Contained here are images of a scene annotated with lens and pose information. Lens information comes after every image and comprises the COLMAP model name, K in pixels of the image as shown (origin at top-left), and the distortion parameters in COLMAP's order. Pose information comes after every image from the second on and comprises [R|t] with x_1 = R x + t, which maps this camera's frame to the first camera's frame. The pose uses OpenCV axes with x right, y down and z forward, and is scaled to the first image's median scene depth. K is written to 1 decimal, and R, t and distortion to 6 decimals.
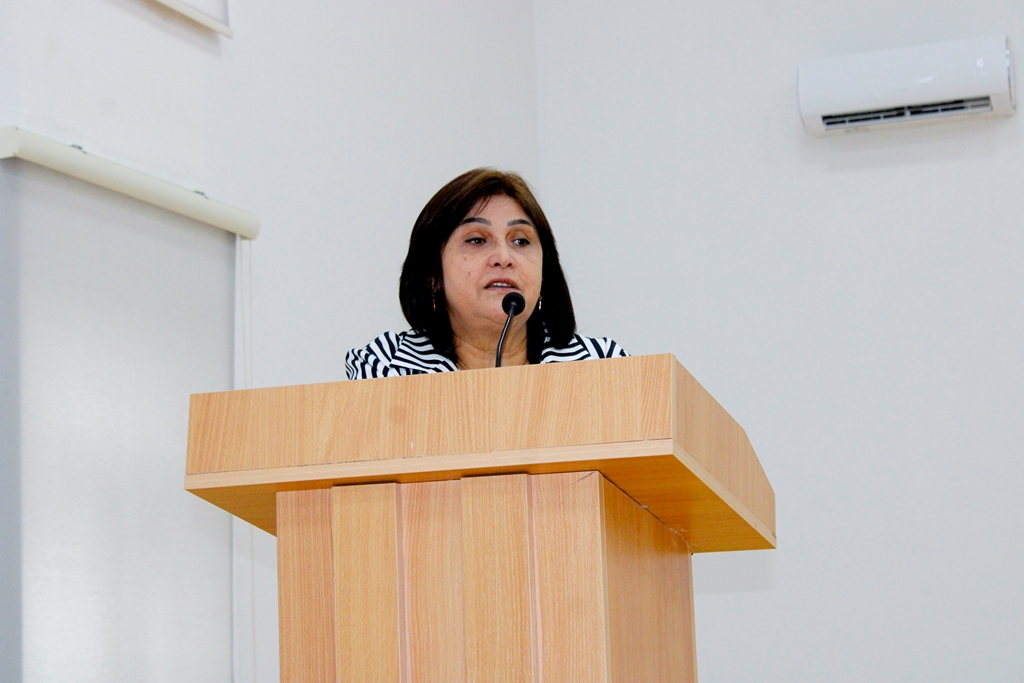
lens RADIAL K [[2434.1, 0, 512.0], [0, 2434.1, 341.5], [0, 0, 1]] dist [0.037711, 0.053037]
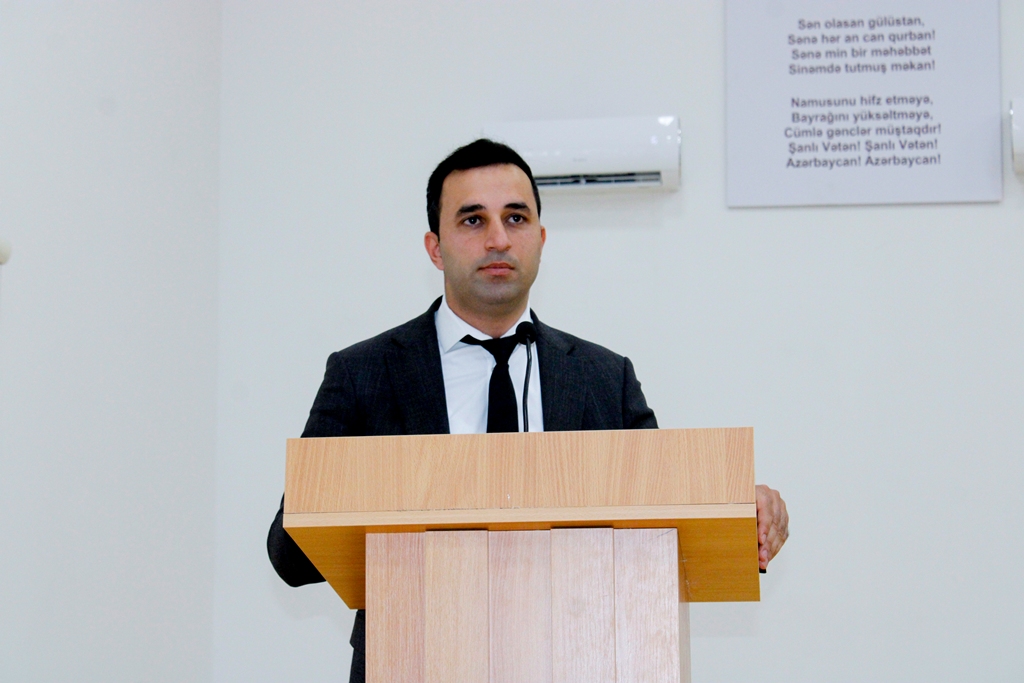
lens RADIAL K [[2434.1, 0, 512.0], [0, 2434.1, 341.5], [0, 0, 1]] dist [0.037711, 0.053037]
pose [[0.973502, 0.061096, 0.220365, -0.280612], [-0.058307, 0.998115, -0.019145, -0.006371], [-0.221119, 0.005789, 0.975230, -0.069967]]
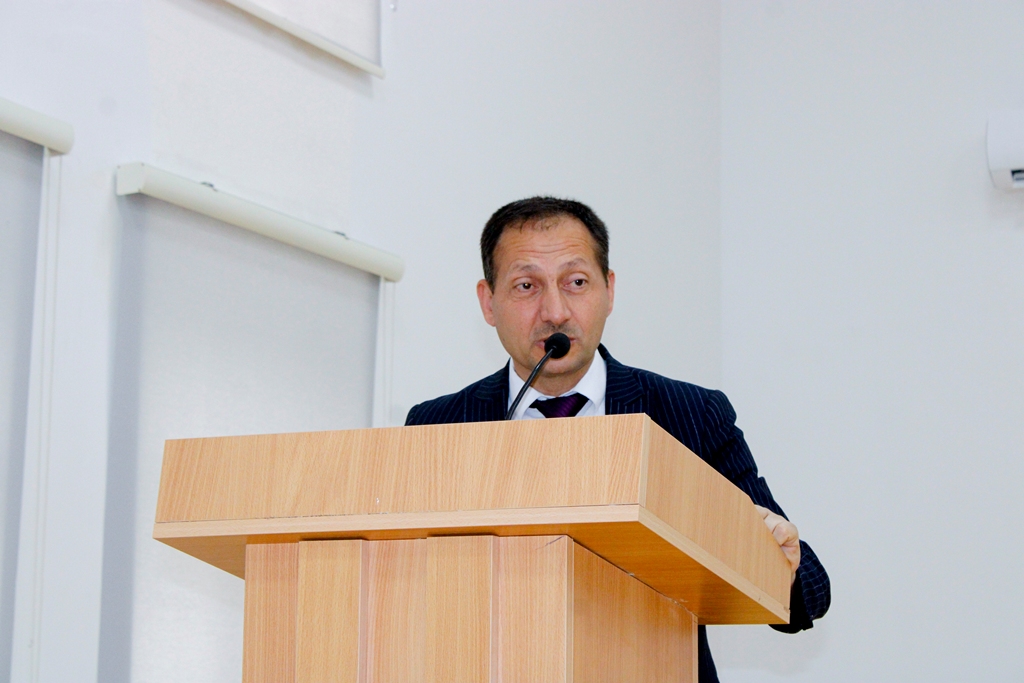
lens RADIAL K [[2434.1, 0, 512.0], [0, 2434.1, 341.5], [0, 0, 1]] dist [0.037711, 0.053037]
pose [[0.993616, 0.029240, -0.108960, 0.111526], [-0.031298, 0.999362, -0.017225, -0.005050], [0.108387, 0.020525, 0.993897, 0.053390]]
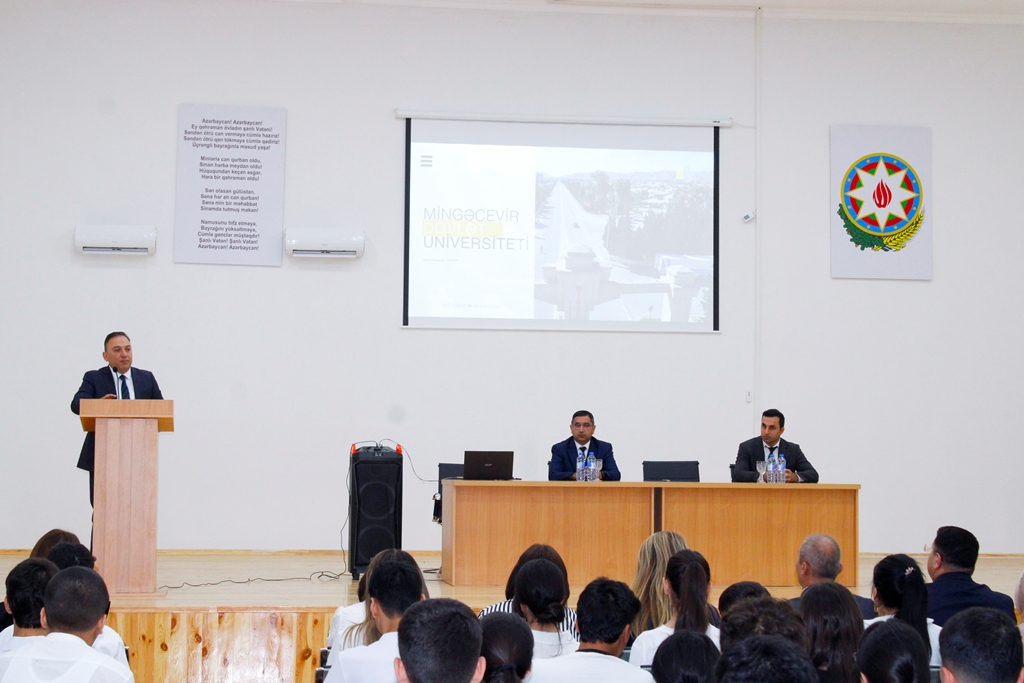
lens RADIAL K [[2188.2, 0, 512.0], [0, 2188.2, 341.5], [0, 0, 1]] dist [-0.013670, -0.067781]
pose [[0.887432, 0.071145, 0.455415, -1.536196], [-0.104575, 0.993329, 0.048600, -0.449610], [-0.448919, -0.090754, 0.888952, -3.796248]]
